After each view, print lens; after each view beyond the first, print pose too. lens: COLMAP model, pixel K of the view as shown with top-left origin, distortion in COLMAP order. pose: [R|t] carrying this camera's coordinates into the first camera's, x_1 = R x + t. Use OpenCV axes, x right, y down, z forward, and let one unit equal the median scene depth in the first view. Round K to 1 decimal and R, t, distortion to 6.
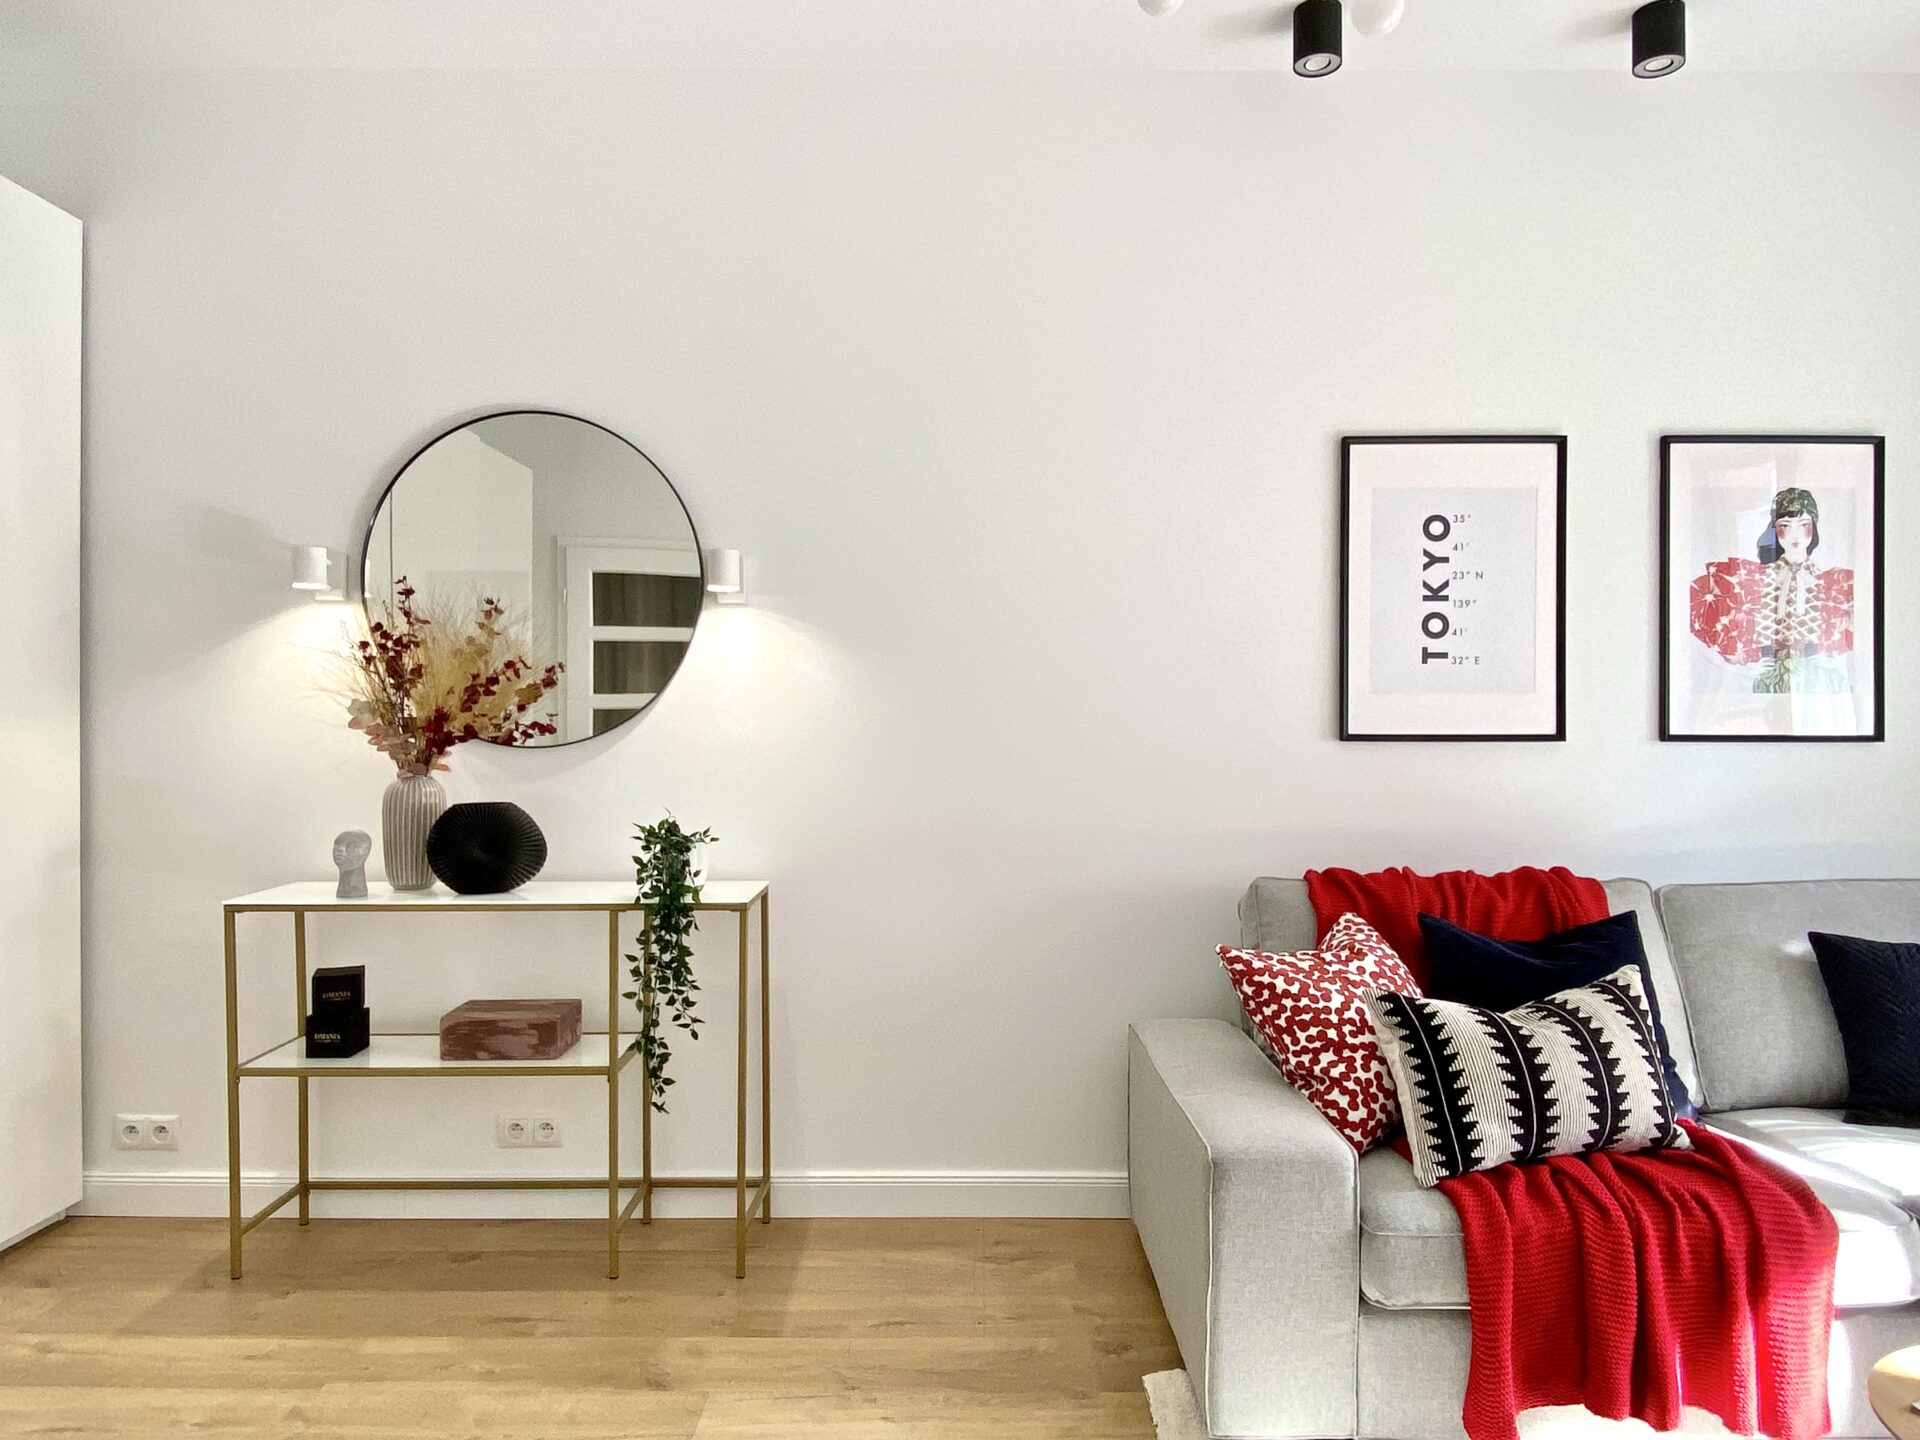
lens RADIAL K [[1222.0, 0, 961.7], [0, 1222.0, 725.8], [0, 0, 1]] dist [0.058382, -0.067170]
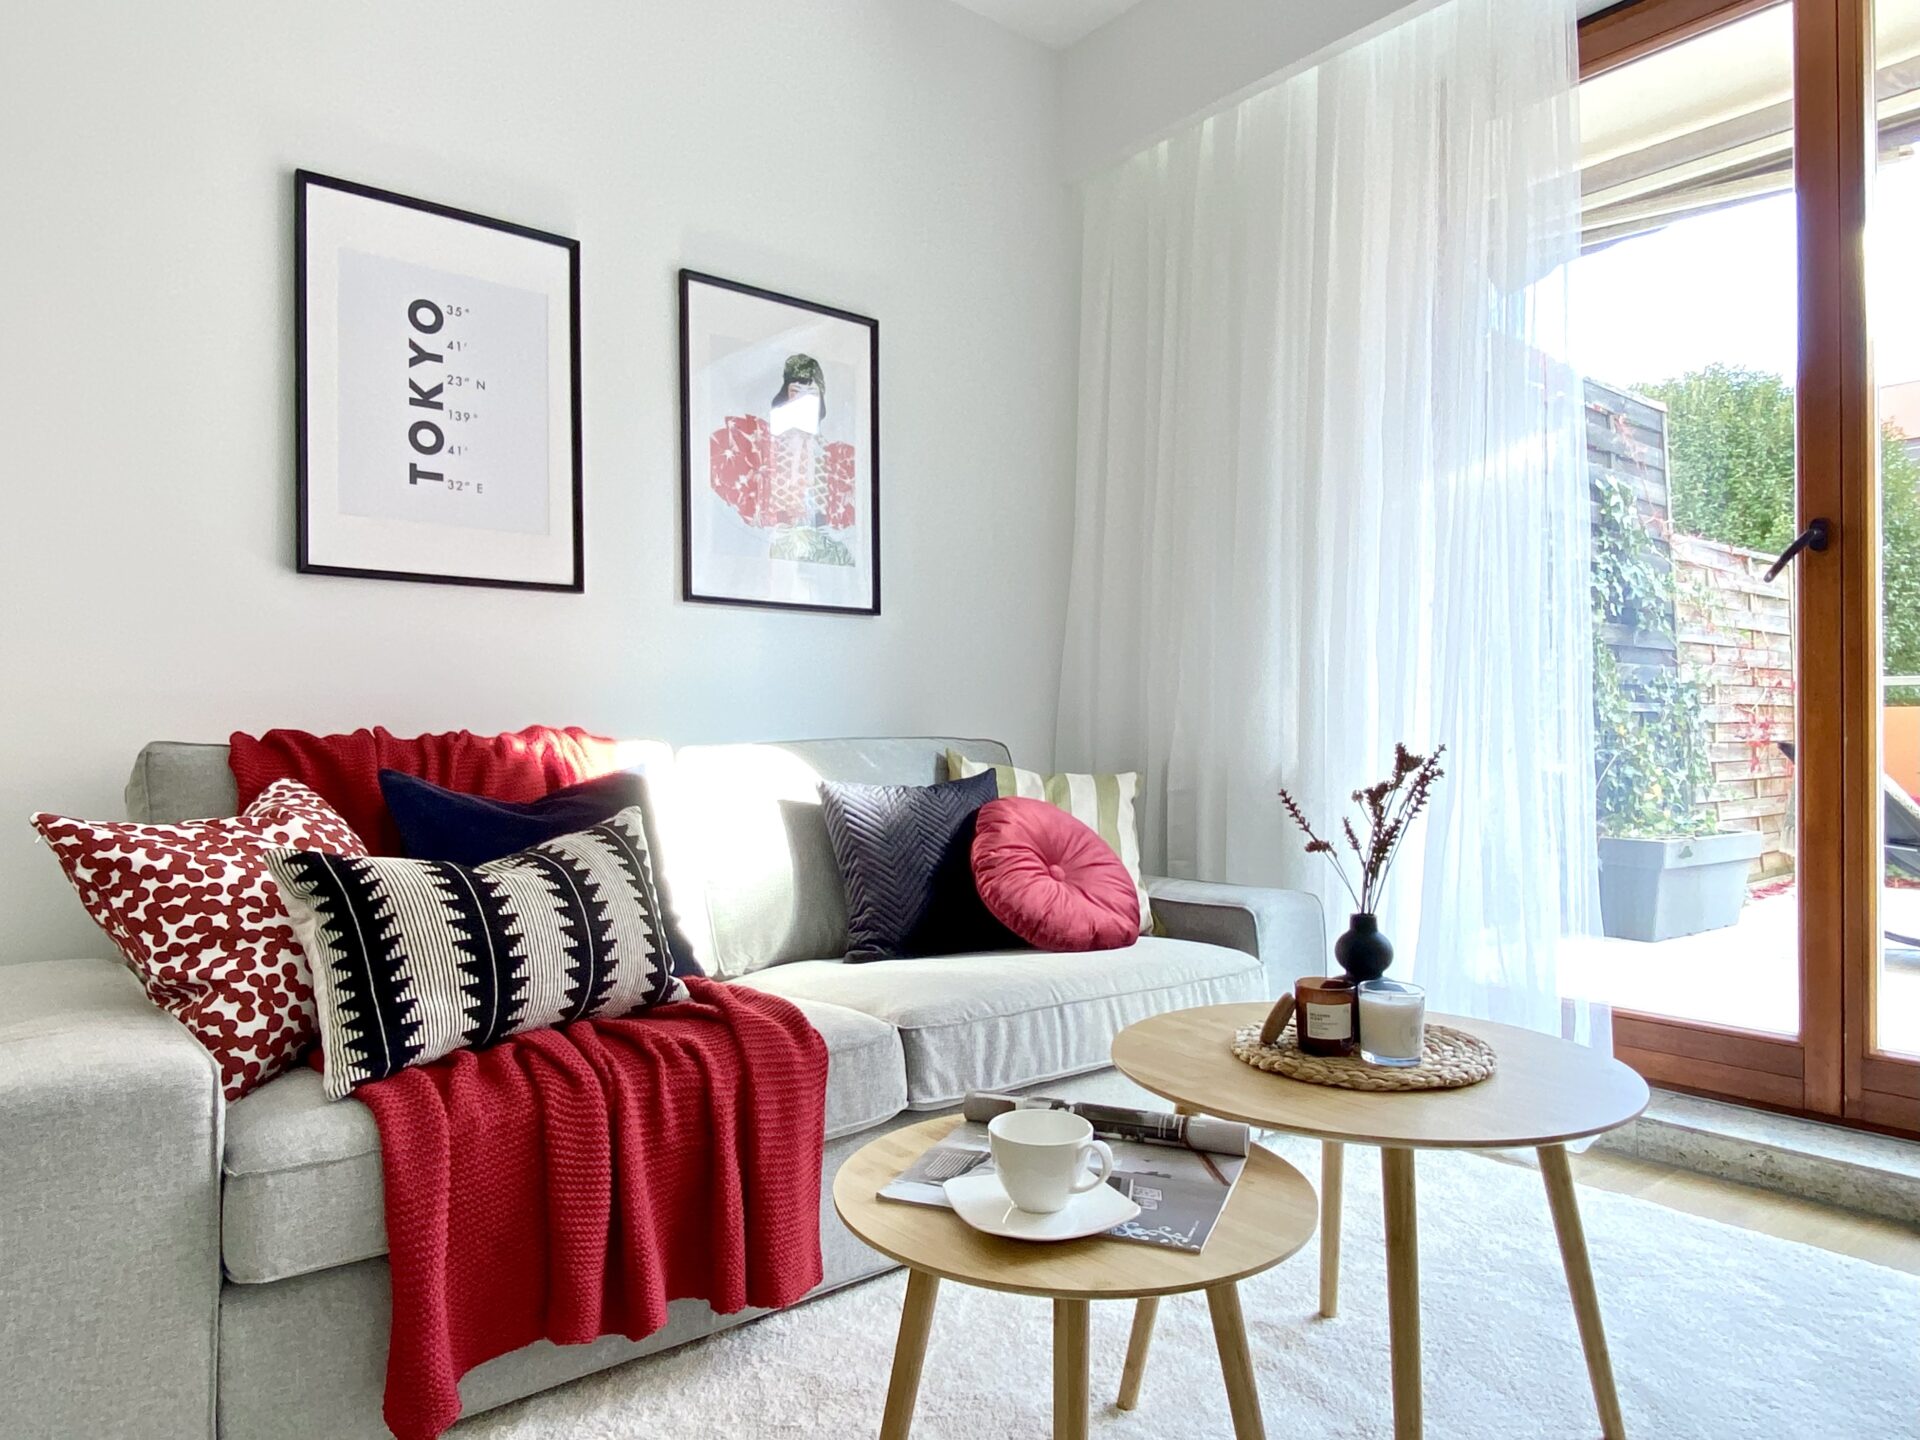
lens RADIAL K [[1222.0, 0, 960.6], [0, 1222.0, 741.3], [0, 0, 1]] dist [0.058382, -0.067170]
pose [[0.774262, -0.007102, 0.632825, 0.160862], [0.008785, 0.999961, 0.000474, 0.133762], [-0.632804, 0.005192, 0.774295, 0.176327]]
